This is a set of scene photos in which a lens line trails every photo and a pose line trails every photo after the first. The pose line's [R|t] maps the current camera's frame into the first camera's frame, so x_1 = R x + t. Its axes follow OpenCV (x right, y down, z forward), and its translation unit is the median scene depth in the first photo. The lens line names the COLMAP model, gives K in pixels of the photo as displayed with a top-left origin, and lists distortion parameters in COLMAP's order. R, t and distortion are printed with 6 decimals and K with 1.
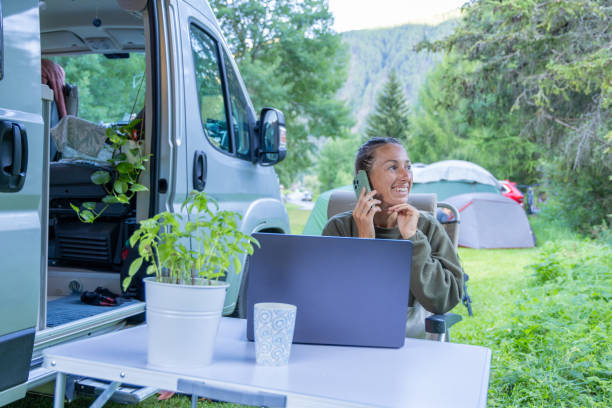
lens RADIAL K [[629.7, 0, 289.2], [0, 629.7, 203.1], [0, 0, 1]] dist [0.003652, -0.000418]
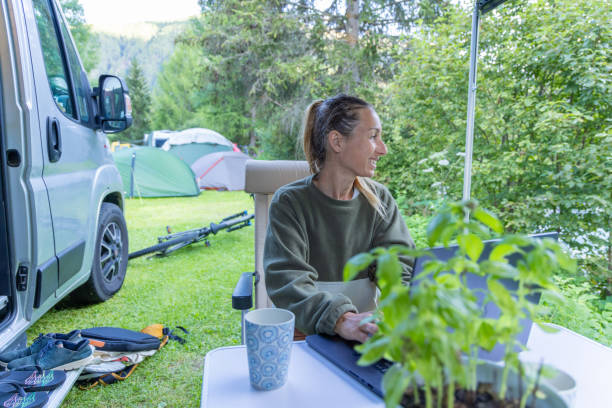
lens RADIAL K [[417.7, 0, 306.0], [0, 417.7, 204.0], [0, 0, 1]] dist [0.000465, -0.000777]
pose [[0.846107, -0.085270, 0.526148, -0.060217], [0.025687, 0.992497, 0.119542, -0.008189], [-0.532393, -0.087630, 0.841949, 0.114581]]
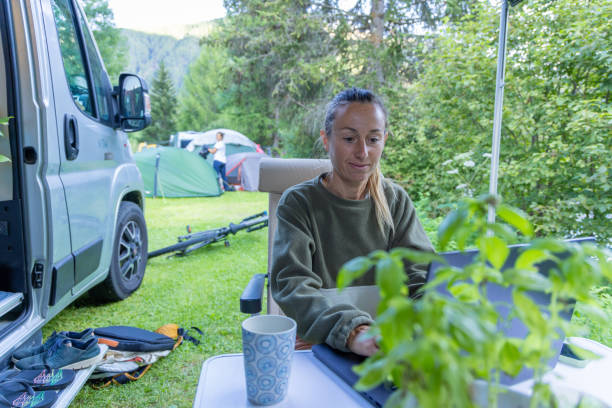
lens RADIAL K [[417.7, 0, 306.0], [0, 417.7, 204.0], [0, 0, 1]] dist [0.000465, -0.000777]
pose [[0.874930, -0.074270, 0.478520, -0.053542], [0.021691, 0.993188, 0.114489, -0.006562], [-0.483763, -0.089790, 0.870581, 0.118822]]
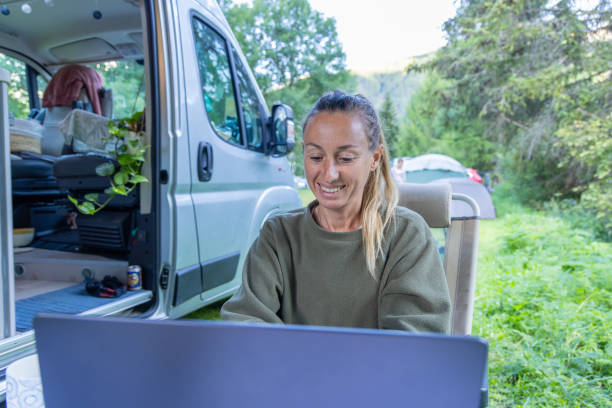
lens RADIAL K [[412.5, 0, 305.7], [0, 412.5, 202.9], [0, 0, 1]] dist [0.001595, 0.001640]
pose [[0.999416, -0.009102, -0.032936, 0.016807], [0.010481, 0.999065, 0.041944, -0.003982], [0.032523, -0.042265, 0.998577, 0.123984]]
